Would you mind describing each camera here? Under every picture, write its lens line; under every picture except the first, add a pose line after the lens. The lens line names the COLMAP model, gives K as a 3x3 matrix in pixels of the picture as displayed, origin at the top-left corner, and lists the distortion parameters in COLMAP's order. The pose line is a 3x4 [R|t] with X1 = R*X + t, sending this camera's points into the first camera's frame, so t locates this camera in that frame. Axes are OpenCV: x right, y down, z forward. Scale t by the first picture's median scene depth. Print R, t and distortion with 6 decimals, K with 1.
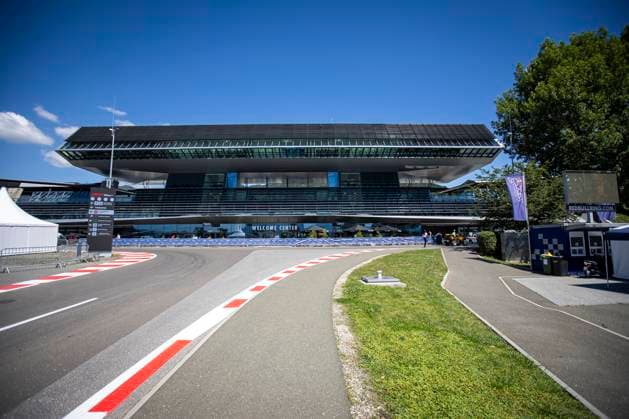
lens RADIAL K [[326.3, 0, 314.5], [0, 326.3, 209.5], [0, 0, 1]] dist [0.000402, 0.000612]
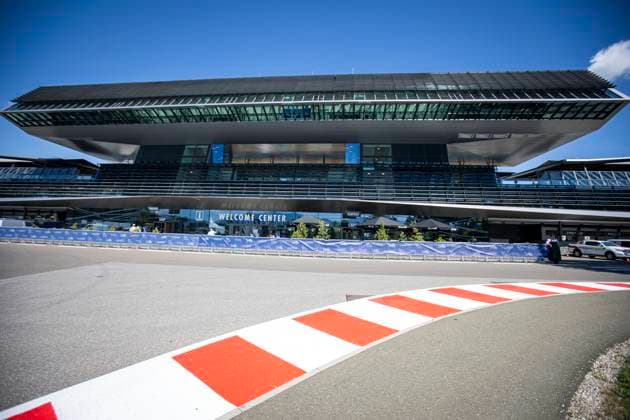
lens RADIAL K [[326.9, 0, 315.0], [0, 326.9, 210.0], [0, 0, 1]] dist [0.000402, 0.000612]
pose [[0.994377, 0.029265, -0.101770, 0.055757], [-0.027444, 0.999438, 0.019250, 0.019896], [0.102276, -0.016349, 0.994622, 0.298654]]
